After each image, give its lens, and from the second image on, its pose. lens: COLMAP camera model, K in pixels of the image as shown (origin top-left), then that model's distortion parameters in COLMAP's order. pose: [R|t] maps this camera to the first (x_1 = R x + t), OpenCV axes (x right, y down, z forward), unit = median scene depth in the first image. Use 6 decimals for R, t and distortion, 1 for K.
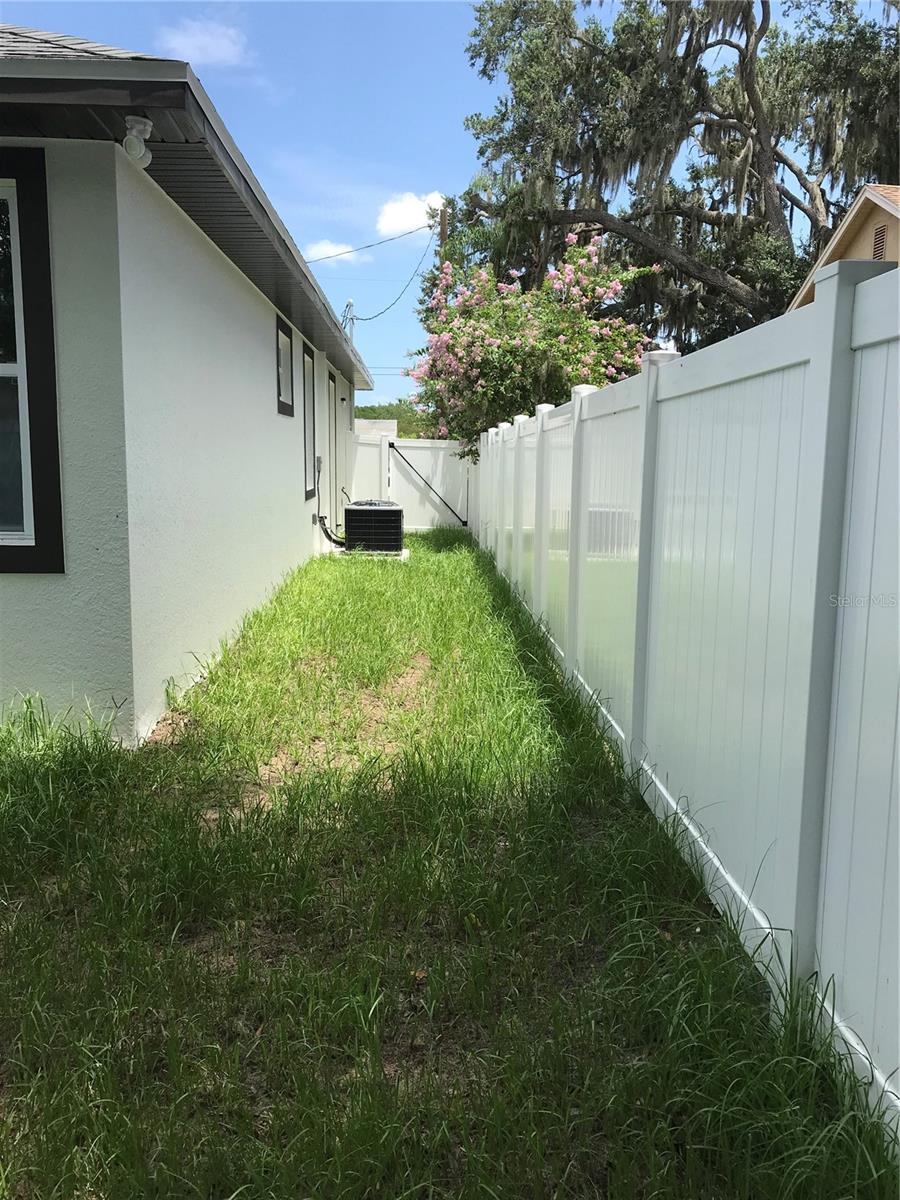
lens RADIAL K [[981.0, 0, 450.0], [0, 981.0, 600.0], [0, 0, 1]] dist [0.123132, -0.273133]
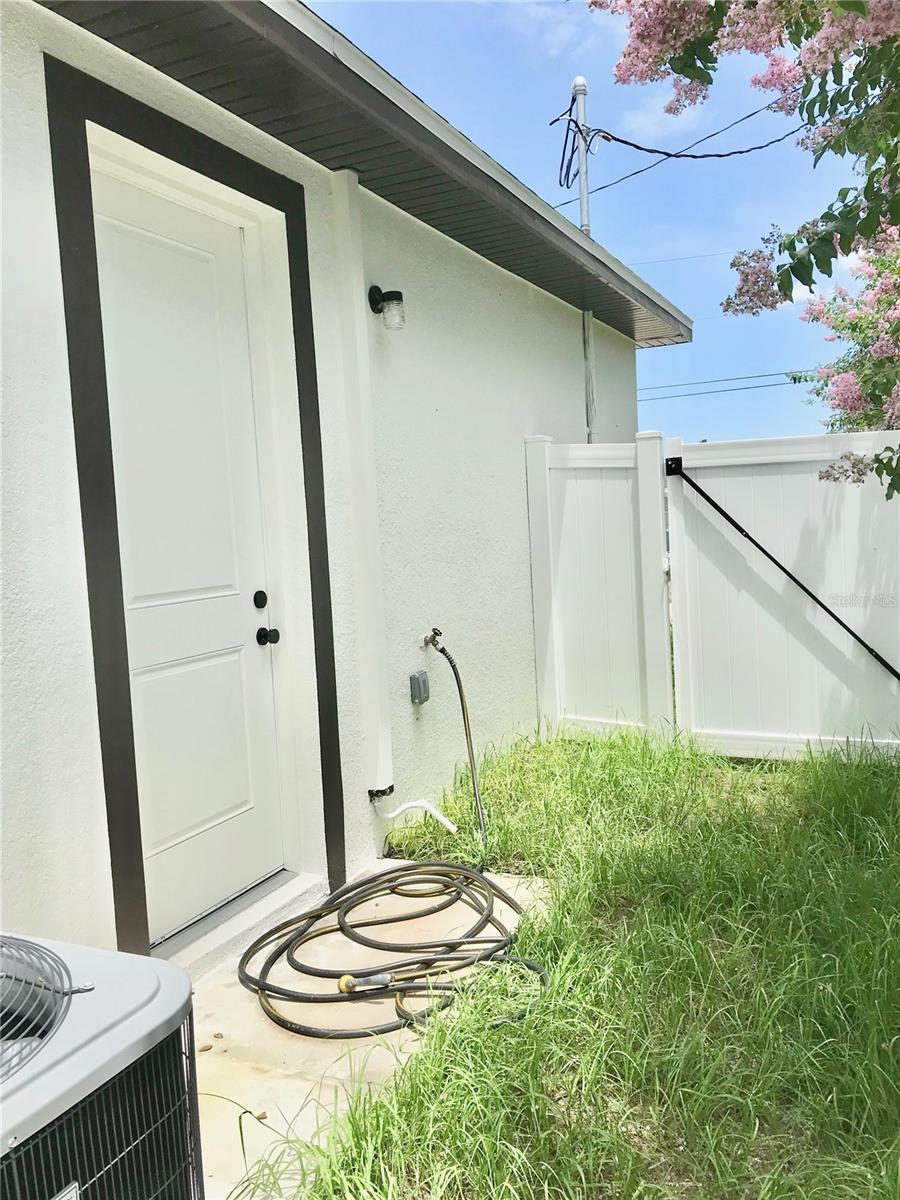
lens RADIAL K [[981.0, 0, 450.0], [0, 981.0, 600.0], [0, 0, 1]] dist [0.123132, -0.273133]
pose [[0.896061, -0.026920, -0.443113, 0.012605], [0.001709, 0.998361, -0.057198, -0.098712], [0.443927, 0.050496, 0.894639, 0.697178]]
